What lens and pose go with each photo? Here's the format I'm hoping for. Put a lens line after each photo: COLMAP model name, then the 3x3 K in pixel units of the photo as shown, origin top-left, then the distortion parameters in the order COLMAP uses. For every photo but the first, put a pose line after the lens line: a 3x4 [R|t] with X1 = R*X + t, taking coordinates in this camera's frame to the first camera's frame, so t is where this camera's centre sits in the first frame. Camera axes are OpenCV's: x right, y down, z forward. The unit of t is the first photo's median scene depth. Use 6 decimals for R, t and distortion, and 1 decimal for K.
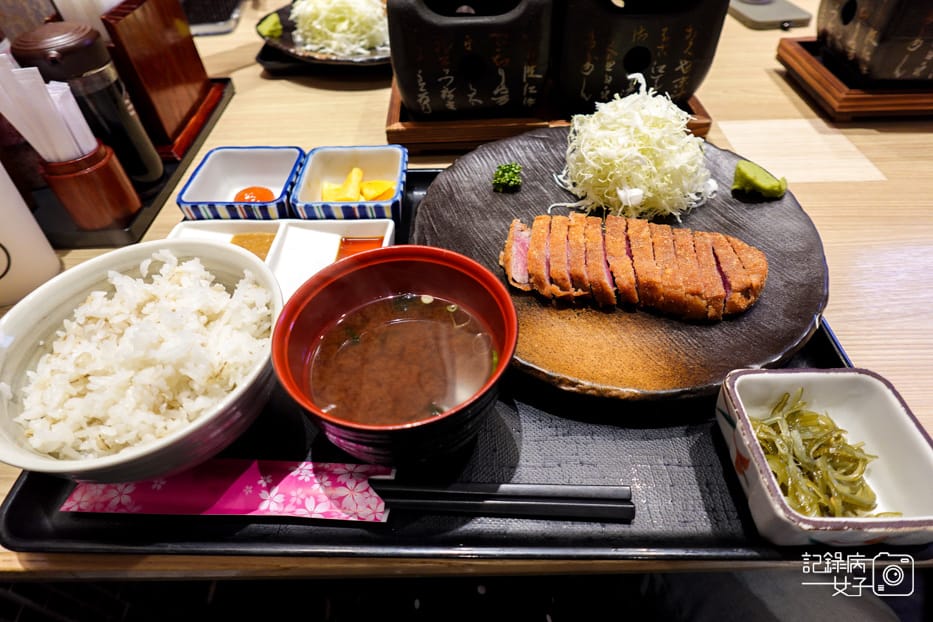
lens RADIAL K [[521.9, 0, 467.0], [0, 521.9, 315.5], [0, 0, 1]] dist [-0.002971, -0.000726]
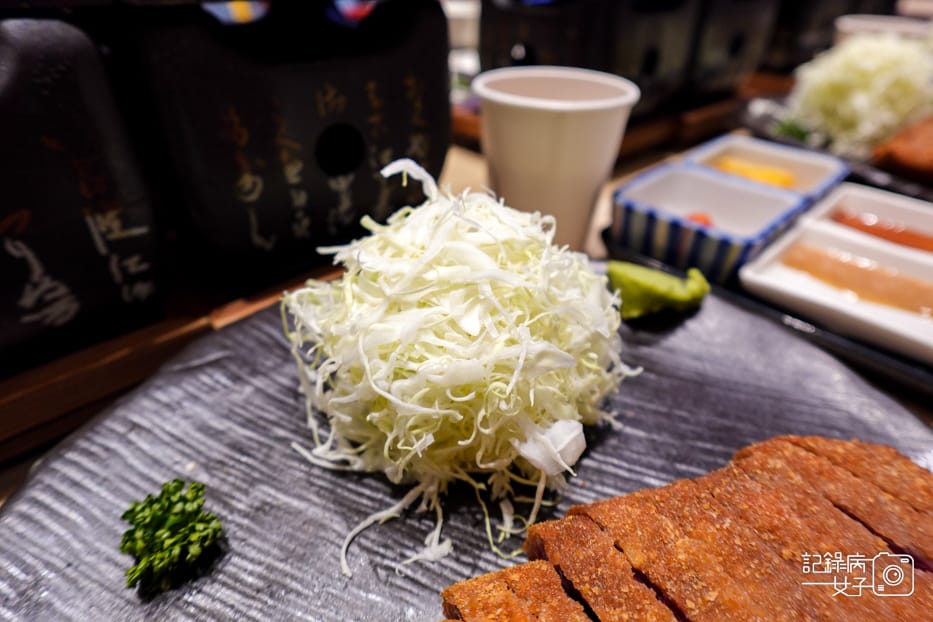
lens RADIAL K [[521.9, 0, 468.2], [0, 521.9, 313.8], [0, 0, 1]] dist [-0.002971, -0.000726]
pose [[0.737863, -0.356130, 0.573349, 0.083925], [0.467950, 0.882083, -0.054325, -0.305397], [-0.486395, 0.308383, 0.817508, 0.662167]]
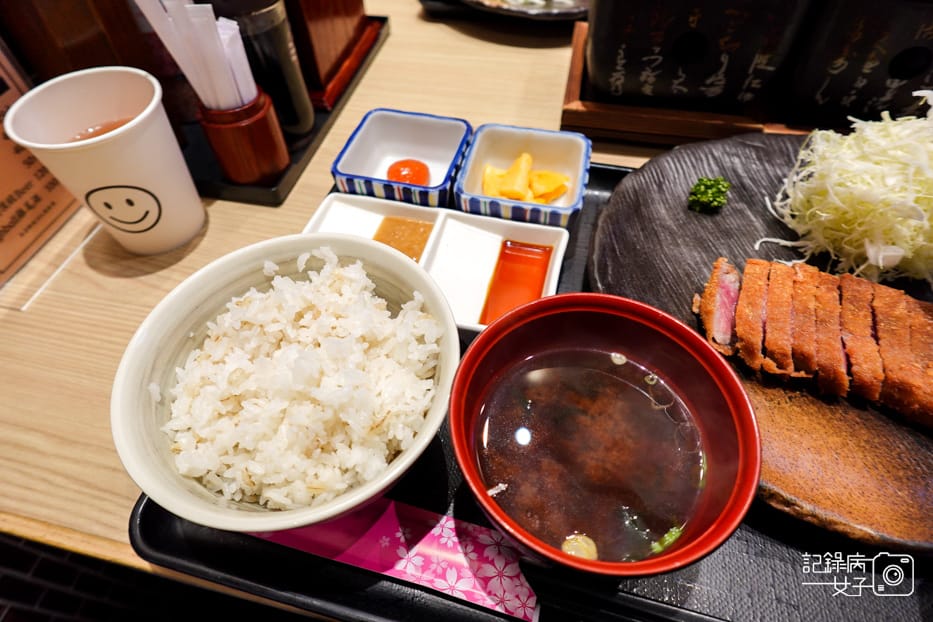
lens RADIAL K [[521.9, 0, 467.8], [0, 521.9, 314.4], [0, 0, 1]] dist [-0.002971, -0.000726]
pose [[0.974306, 0.182404, -0.132126, -0.164024], [-0.167585, 0.979033, 0.115801, -0.120421], [0.150478, -0.090683, 0.984445, 0.125031]]
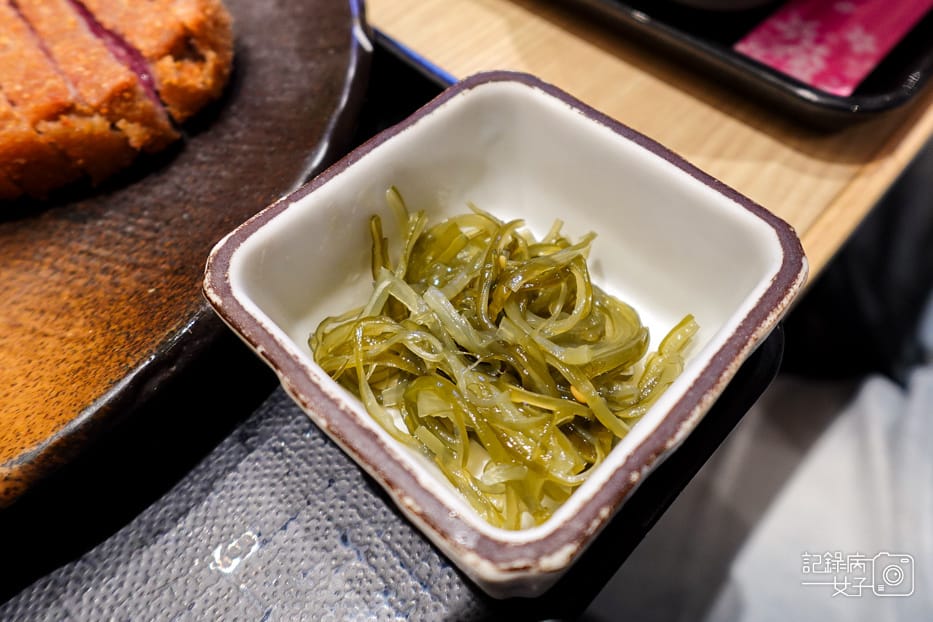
lens RADIAL K [[709.3, 0, 500.8], [0, 709.3, 260.7], [0, 0, 1]] dist [0.001855, -0.002101]
pose [[0.686589, -0.567632, 0.454301, 0.297208], [0.524320, 0.819457, 0.231472, 0.072805], [-0.503671, 0.079273, 0.860251, 0.348053]]
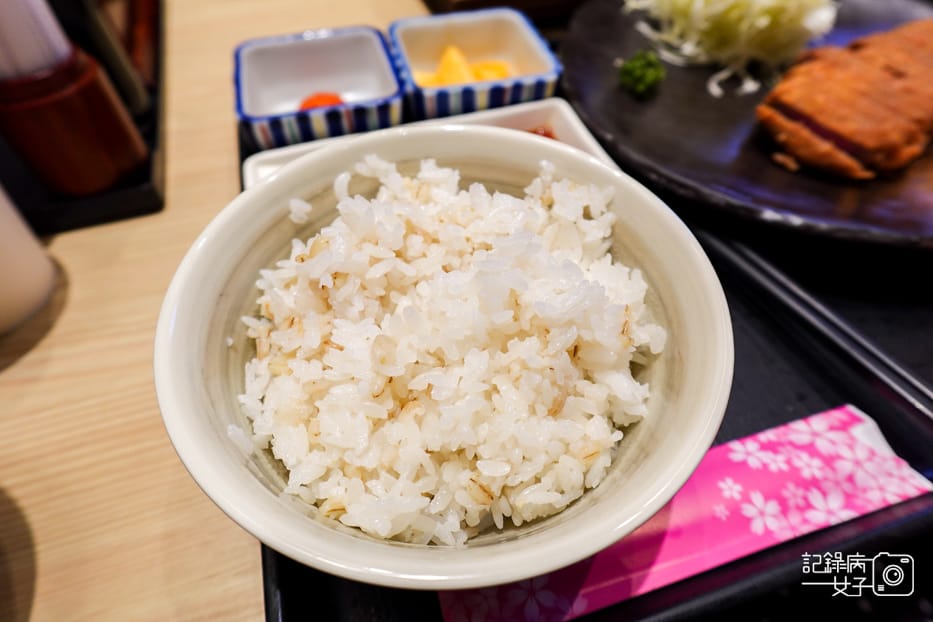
lens RADIAL K [[521.9, 0, 466.9], [0, 521.9, 319.1], [0, 0, 1]] dist [-0.002971, -0.000726]
pose [[0.969538, -0.185876, 0.159518, -0.470473], [0.169133, 0.979105, 0.112907, 0.006905], [-0.177172, -0.082488, 0.980717, 0.308163]]
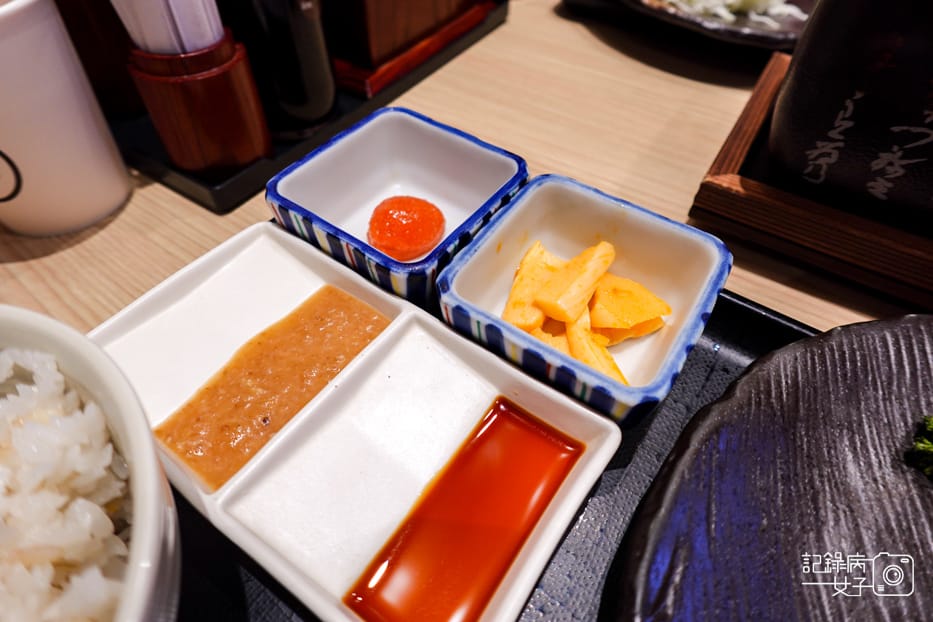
lens RADIAL K [[521.9, 0, 466.7], [0, 521.9, 313.1], [0, 0, 1]] dist [-0.002971, -0.000726]
pose [[0.826922, 0.458765, -0.325167, -0.152332], [-0.434592, 0.888358, 0.148153, -0.273604], [0.356832, 0.018804, 0.933979, 0.577087]]
